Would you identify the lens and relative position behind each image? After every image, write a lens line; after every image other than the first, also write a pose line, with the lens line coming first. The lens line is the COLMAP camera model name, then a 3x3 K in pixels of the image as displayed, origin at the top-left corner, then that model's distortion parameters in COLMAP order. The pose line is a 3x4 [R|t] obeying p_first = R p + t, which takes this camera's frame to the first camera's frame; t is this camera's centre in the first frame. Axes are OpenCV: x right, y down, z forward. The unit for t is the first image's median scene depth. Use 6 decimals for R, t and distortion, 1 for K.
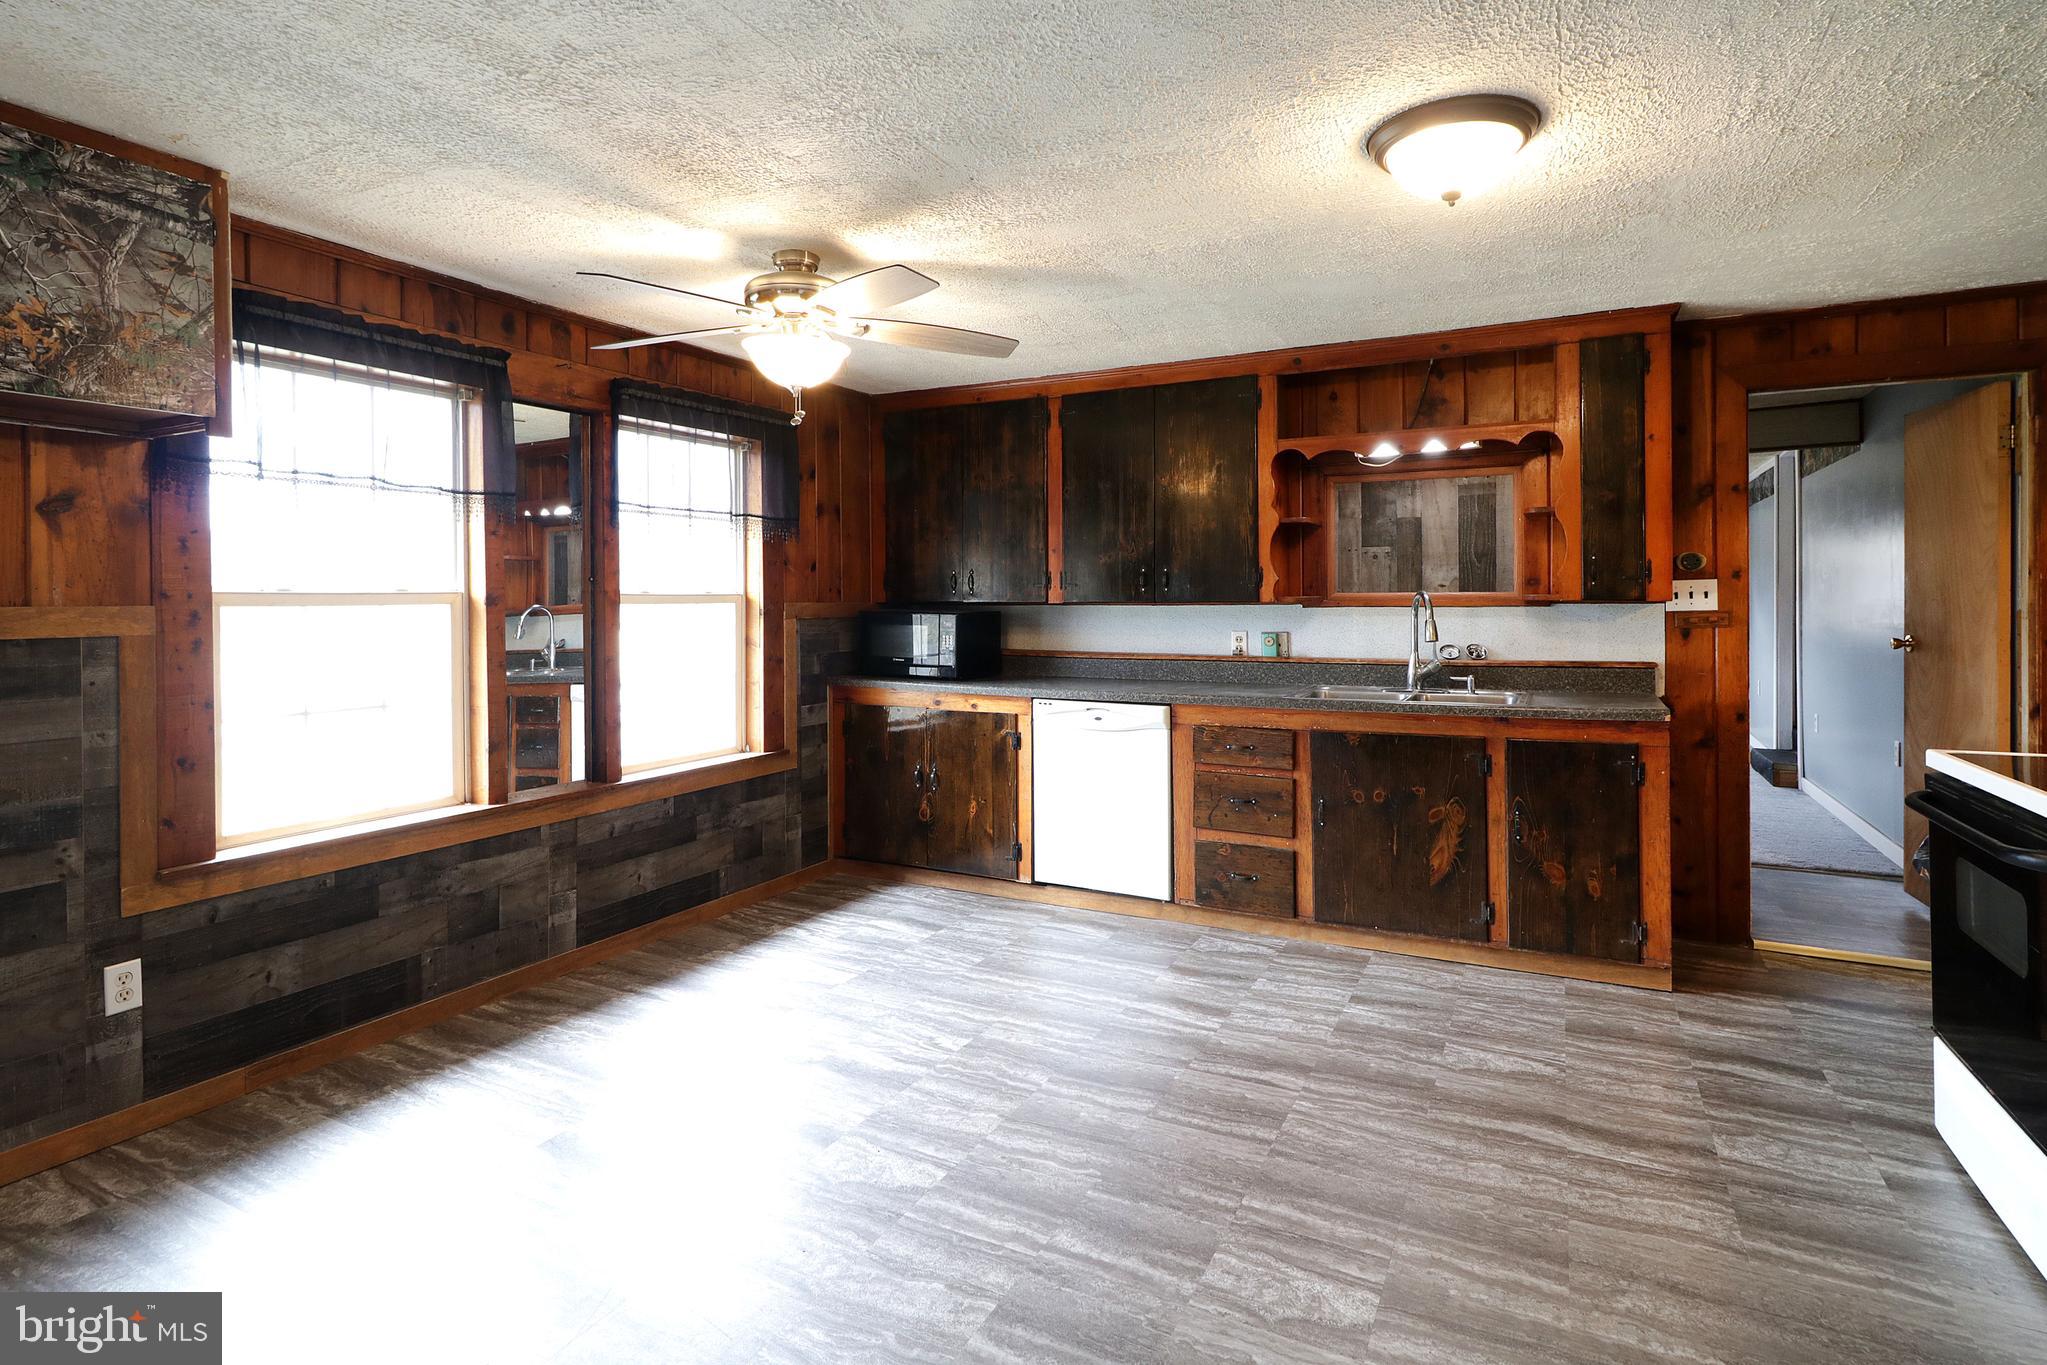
lens RADIAL K [[1041.0, 0, 1027.0], [0, 1041.0, 603.5], [0, 0, 1]] dist [-0.002997, 0.004133]
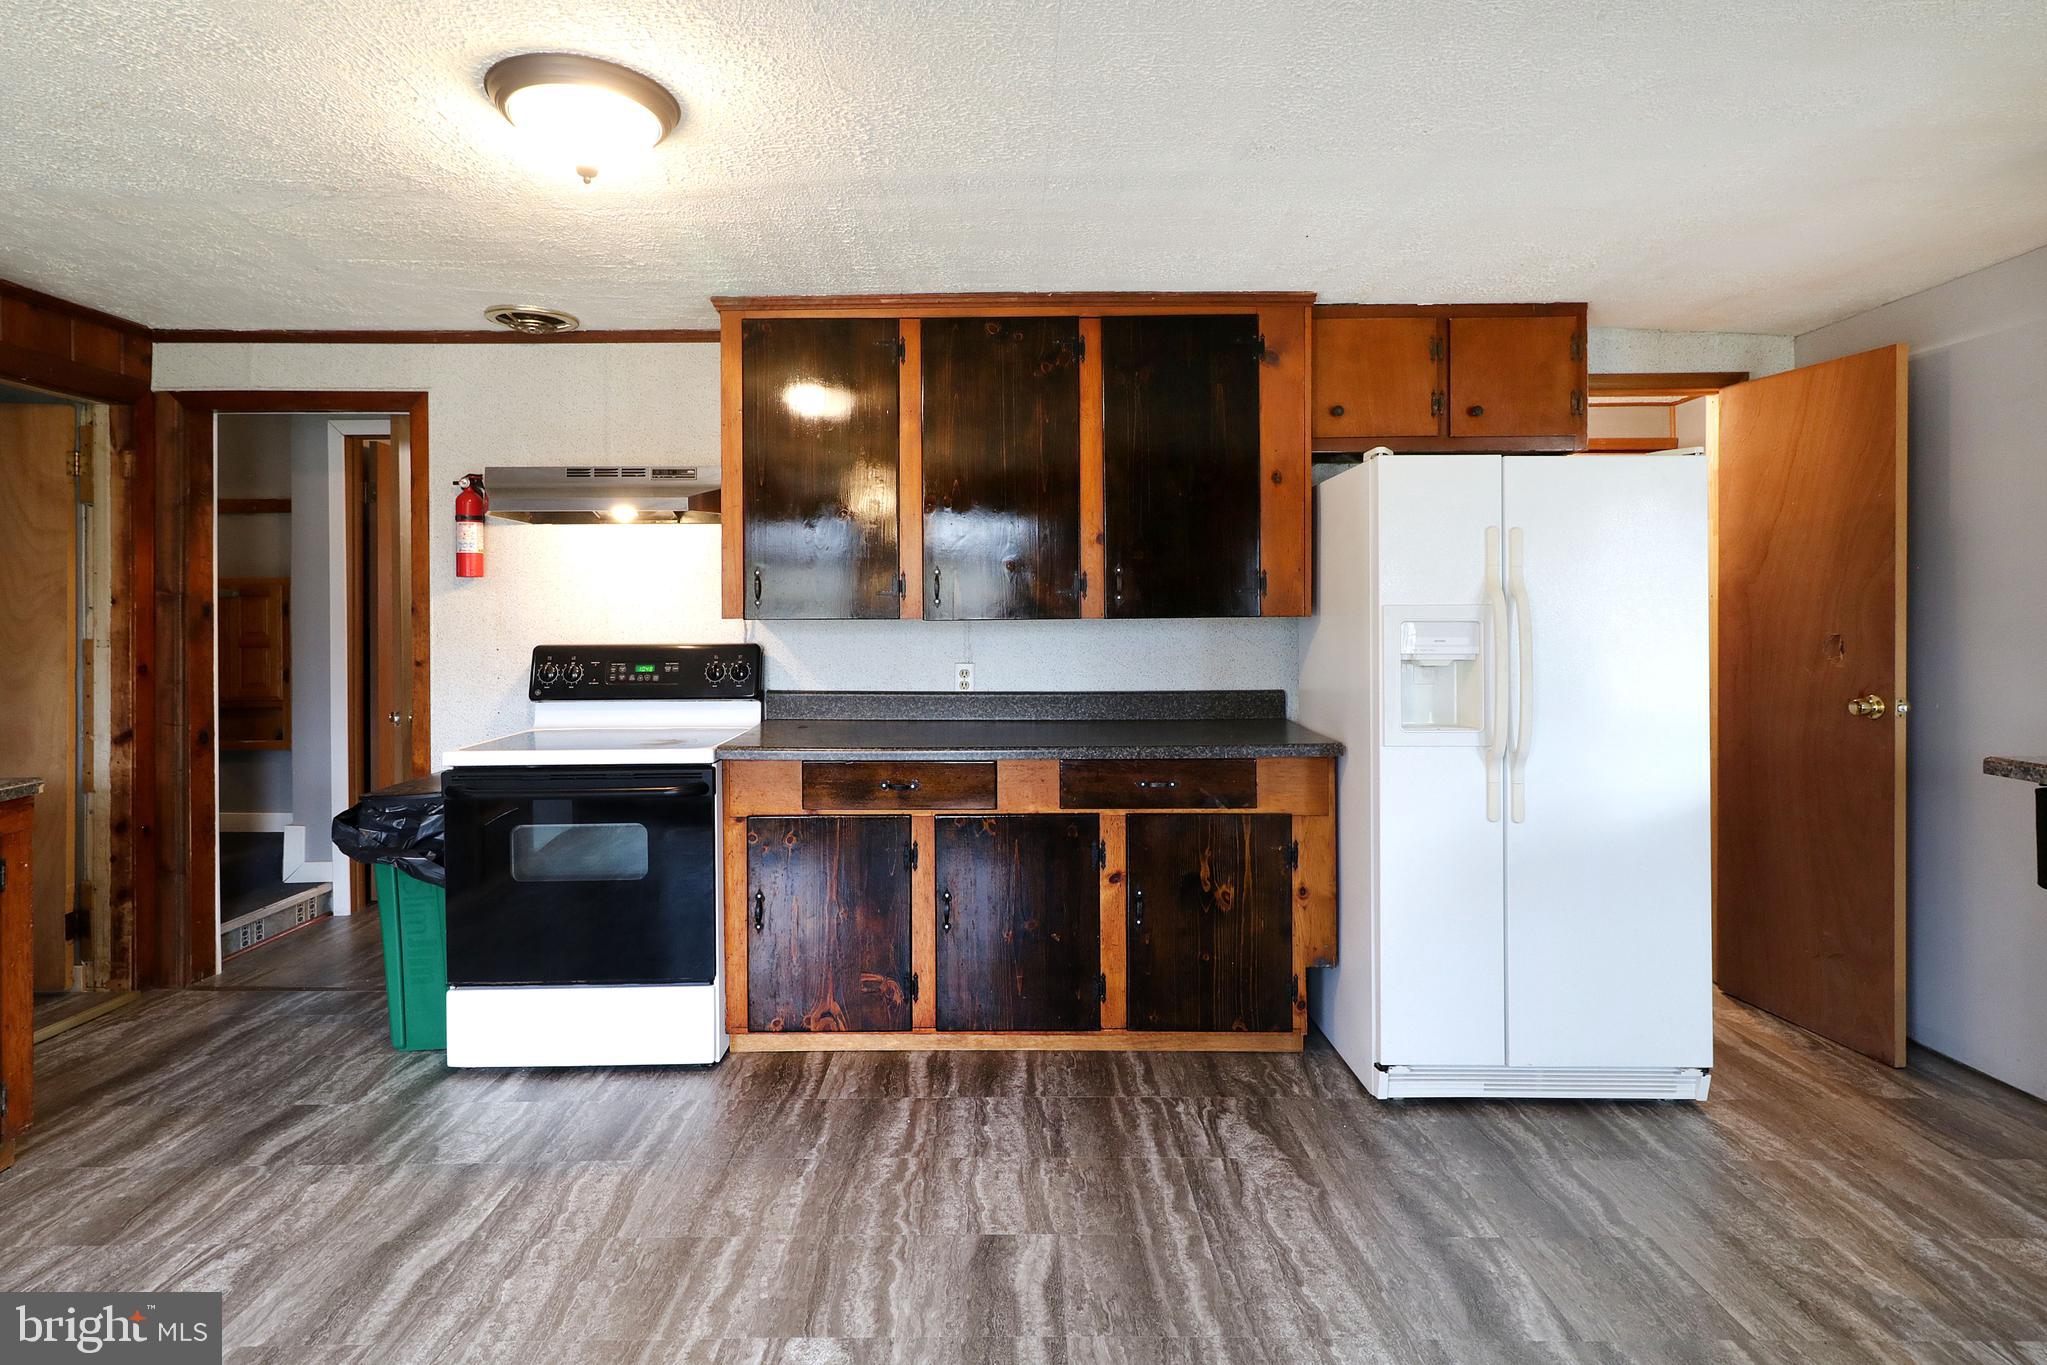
lens RADIAL K [[1041.0, 0, 999.2], [0, 1041.0, 616.6], [0, 0, 1]] dist [-0.002997, 0.004133]
pose [[-0.451832, 0.005843, 0.892084, -0.341731], [0.011140, 0.999938, -0.000907, -0.004601], [-0.892034, 0.009528, -0.451868, 0.689218]]
